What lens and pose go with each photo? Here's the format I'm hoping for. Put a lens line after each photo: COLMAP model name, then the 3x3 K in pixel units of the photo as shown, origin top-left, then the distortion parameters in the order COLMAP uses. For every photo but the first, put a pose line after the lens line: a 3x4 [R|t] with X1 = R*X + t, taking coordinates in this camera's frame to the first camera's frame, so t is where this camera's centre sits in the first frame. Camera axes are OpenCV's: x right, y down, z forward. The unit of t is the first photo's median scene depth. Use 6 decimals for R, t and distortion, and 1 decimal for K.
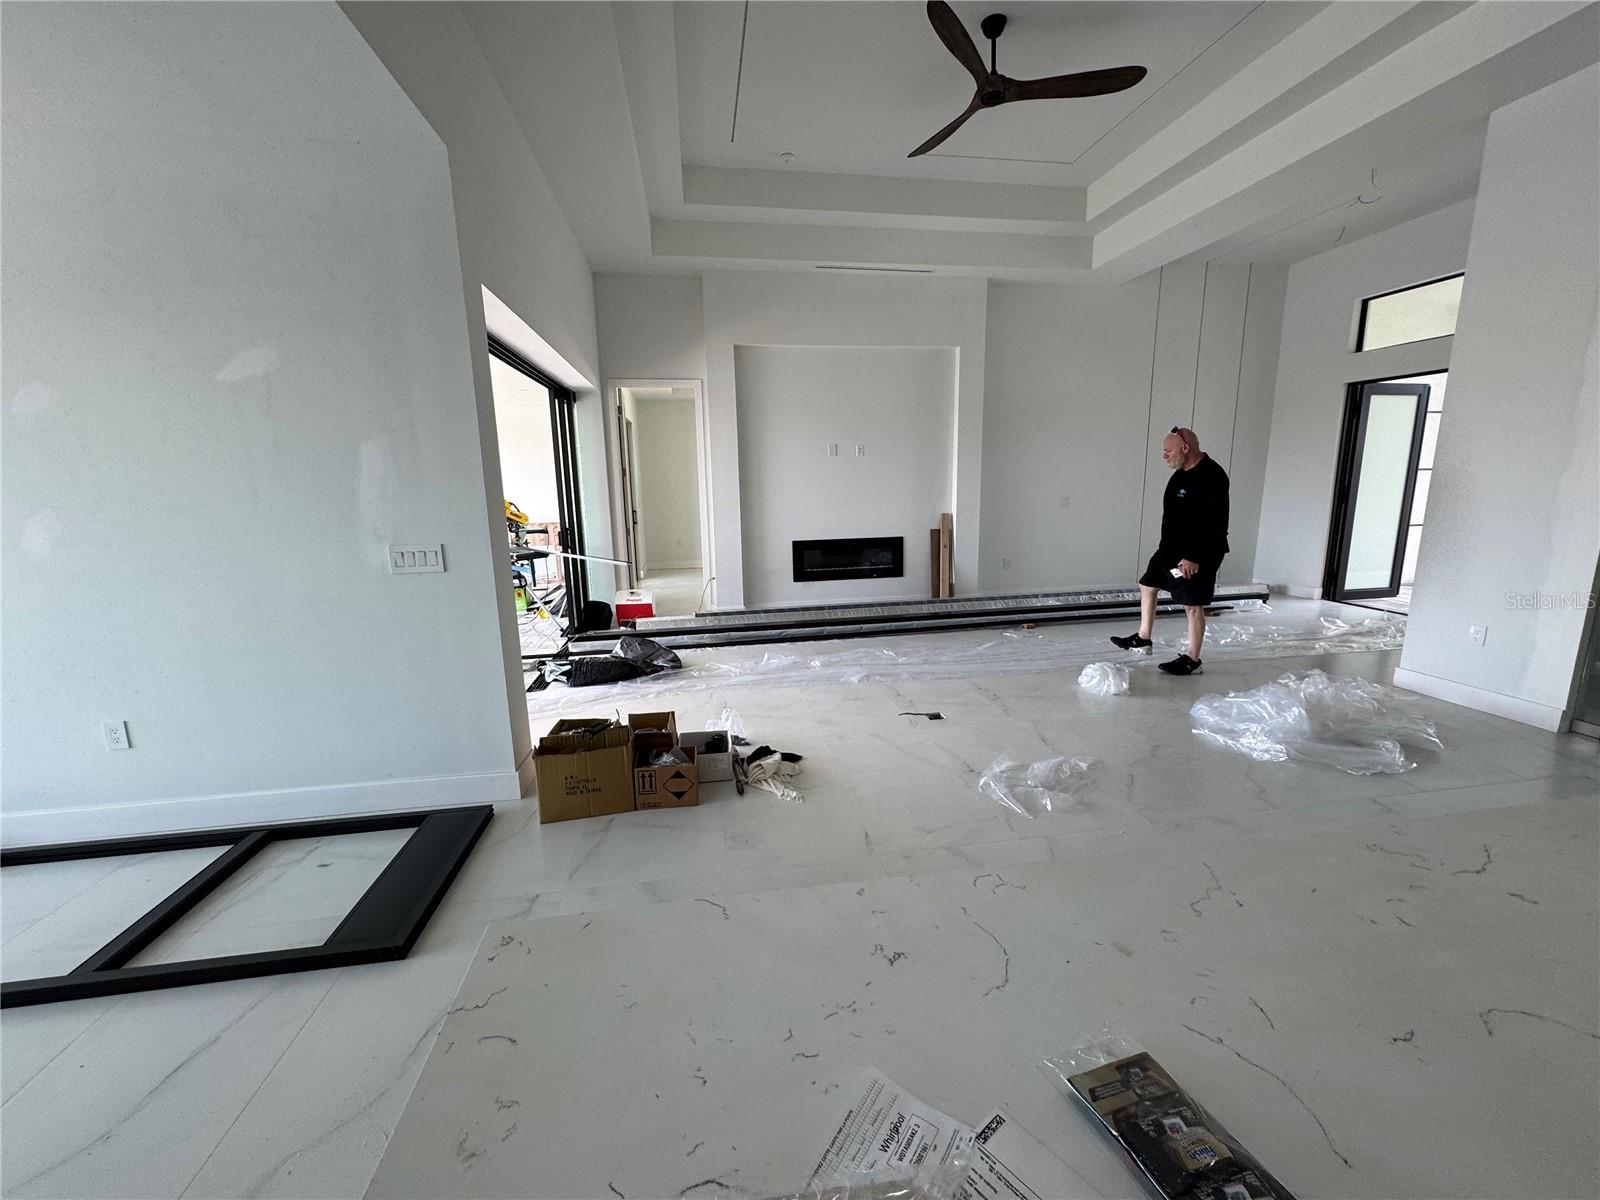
lens RADIAL K [[636.1, 0, 800.5], [0, 636.1, 598.9], [0, 0, 1]] dist [-0.003221, 0.001254]
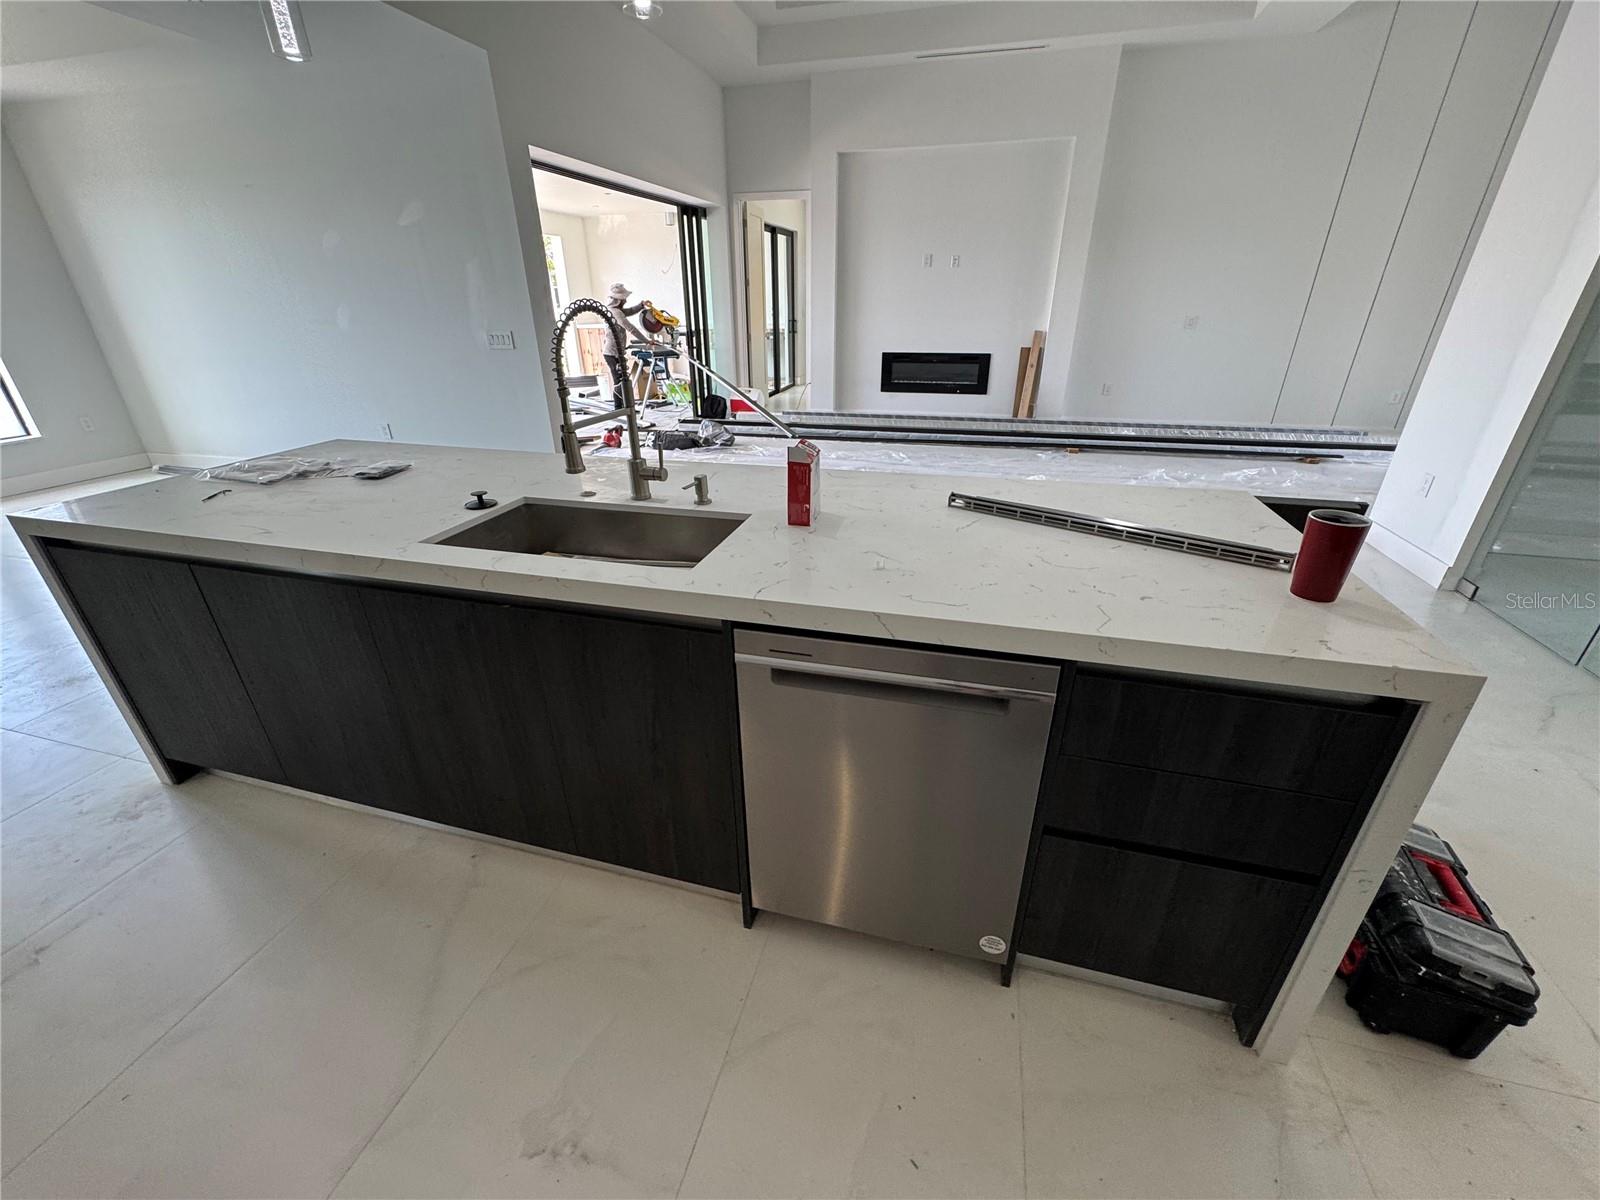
lens RADIAL K [[636.1, 0, 802.5], [0, 636.1, 597.7], [0, 0, 1]] dist [-0.003221, 0.001254]
pose [[0.911478, 0.188950, -0.365384, 0.419495], [-0.086439, 0.956406, 0.278954, 0.024555], [0.402164, -0.222677, 0.888076, -0.152612]]
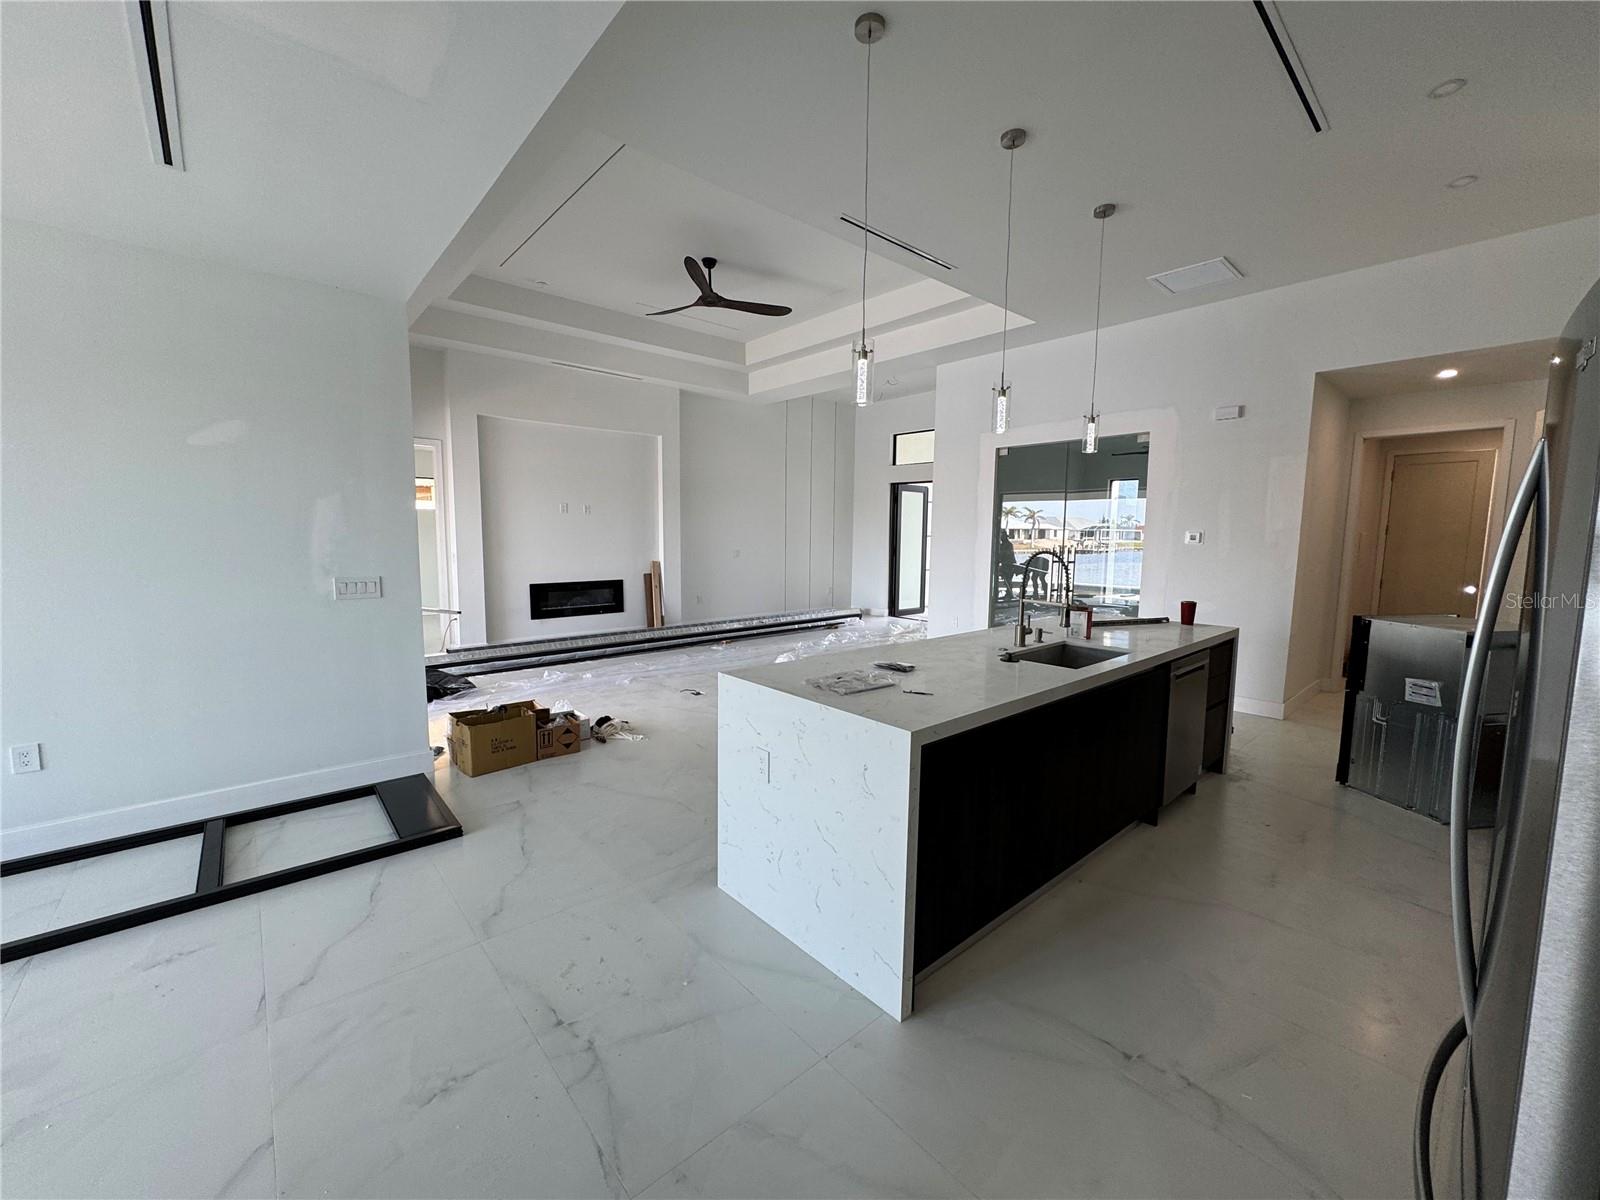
lens RADIAL K [[636.1, 0, 801.2], [0, 636.1, 596.2], [0, 0, 1]] dist [-0.003221, 0.001254]
pose [[0.845462, -0.024911, 0.533455, -0.259973], [0.070674, 0.995345, -0.065530, 0.050802], [-0.529339, 0.093105, 0.843286, -0.283243]]
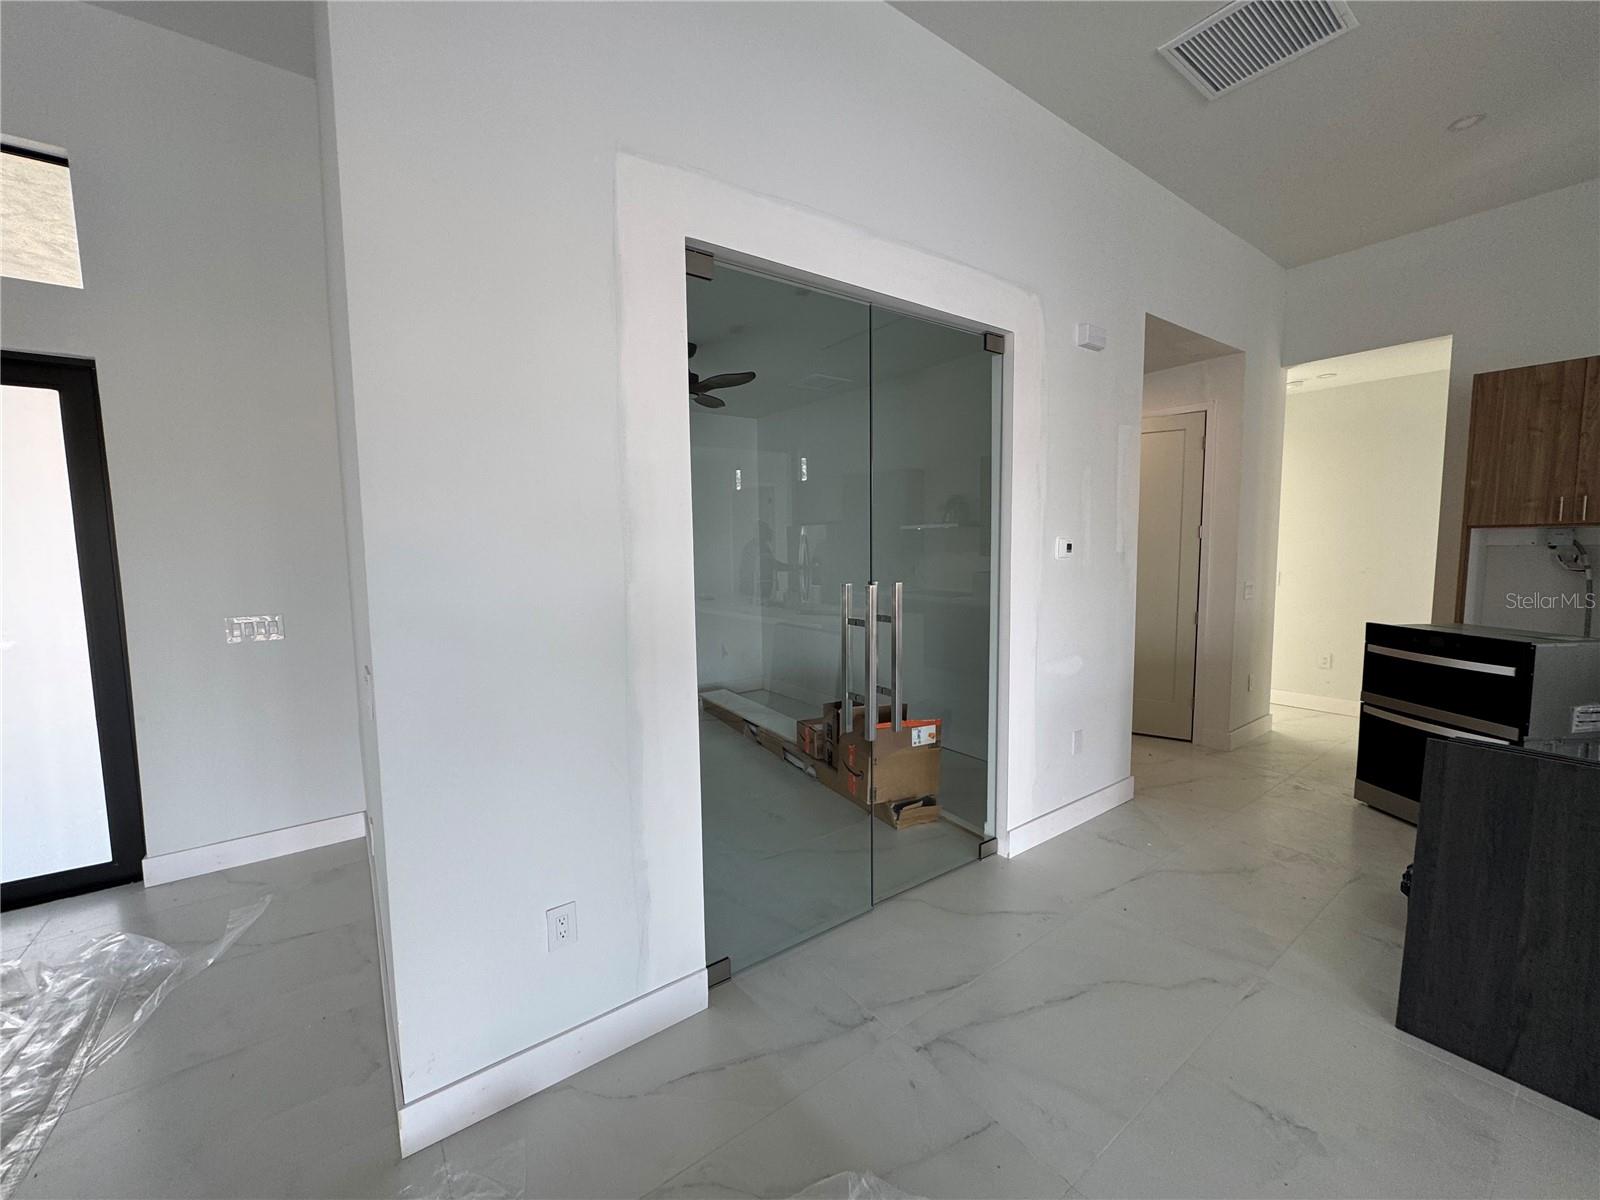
lens RADIAL K [[636.1, 0, 801.4], [0, 636.1, 588.7], [0, 0, 1]] dist [-0.003221, 0.001254]
pose [[-0.451589, -0.045516, 0.891064, 0.398566], [0.184948, 0.972231, 0.143393, -0.151233], [-0.872847, 0.229555, -0.430631, 0.680457]]
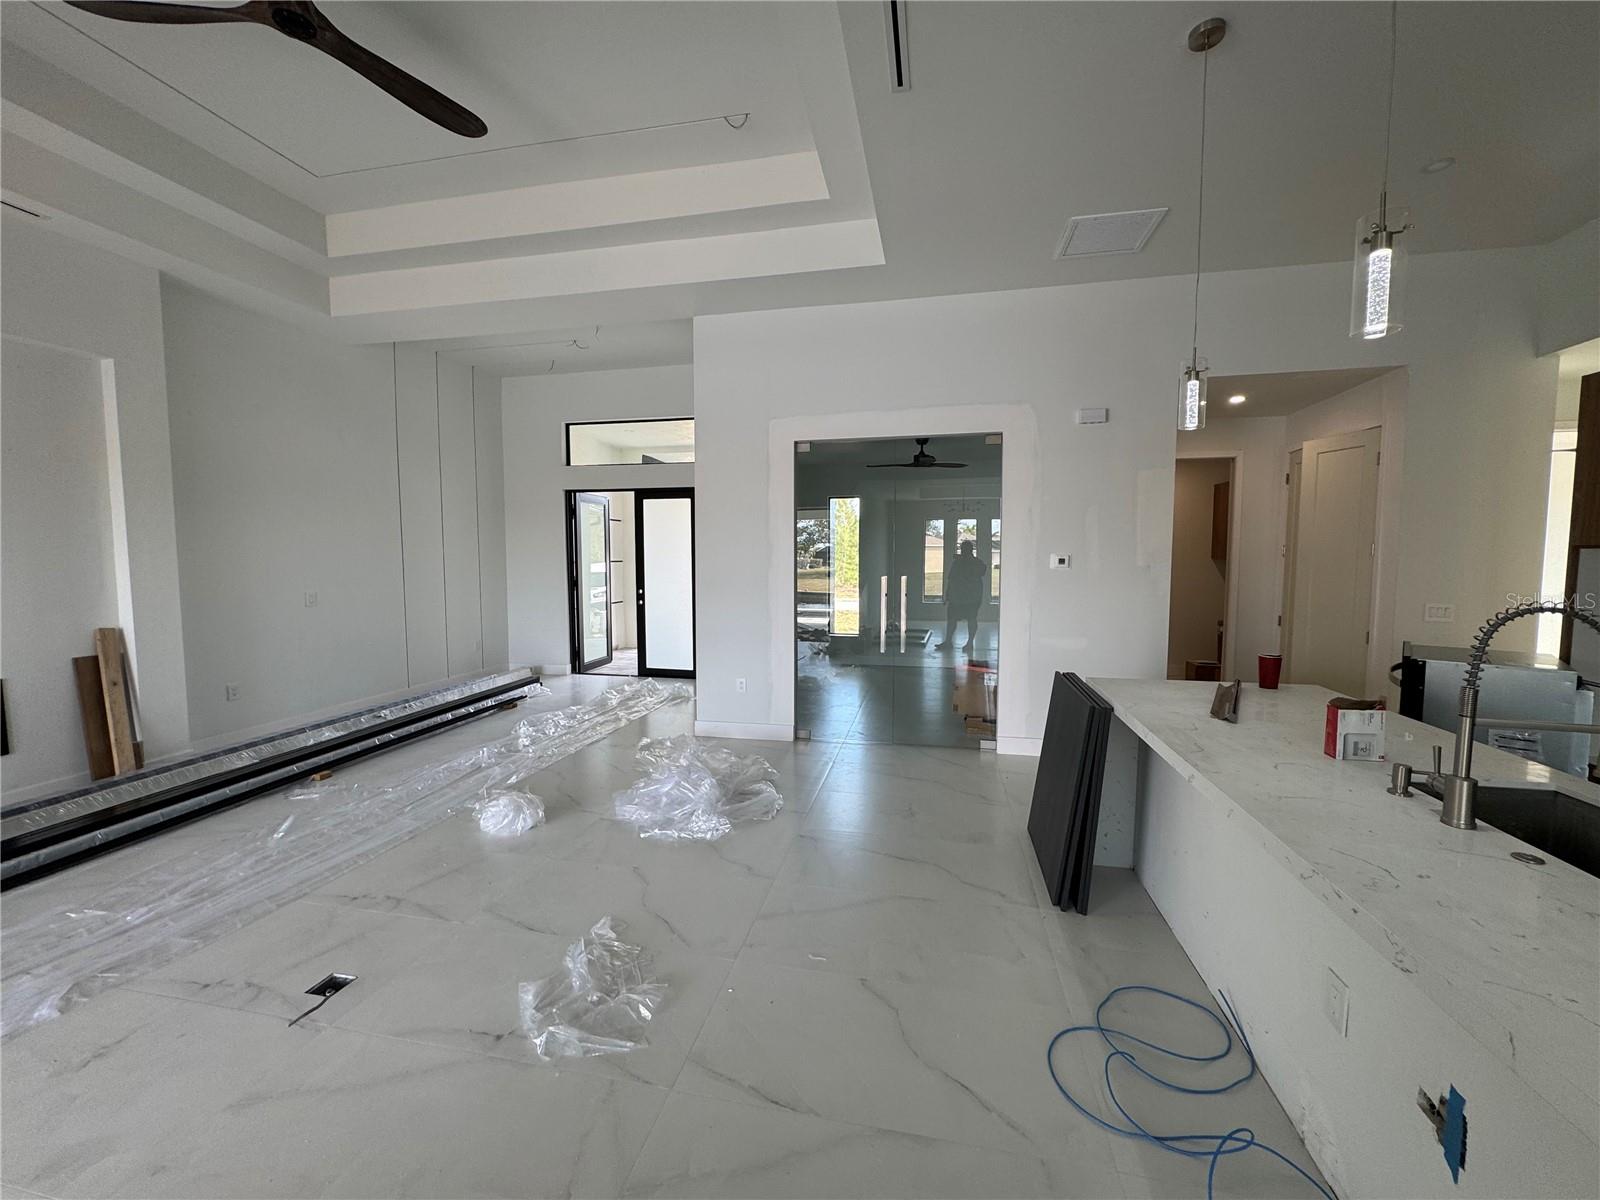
lens RADIAL K [[636.1, 0, 802.1], [0, 636.1, 597.5], [0, 0, 1]] dist [-0.003221, 0.001254]
pose [[0.359807, -0.041734, 0.932093, -0.109051], [0.165944, 0.985934, -0.019913, -0.055493], [-0.918151, 0.161840, 0.361671, 0.242421]]
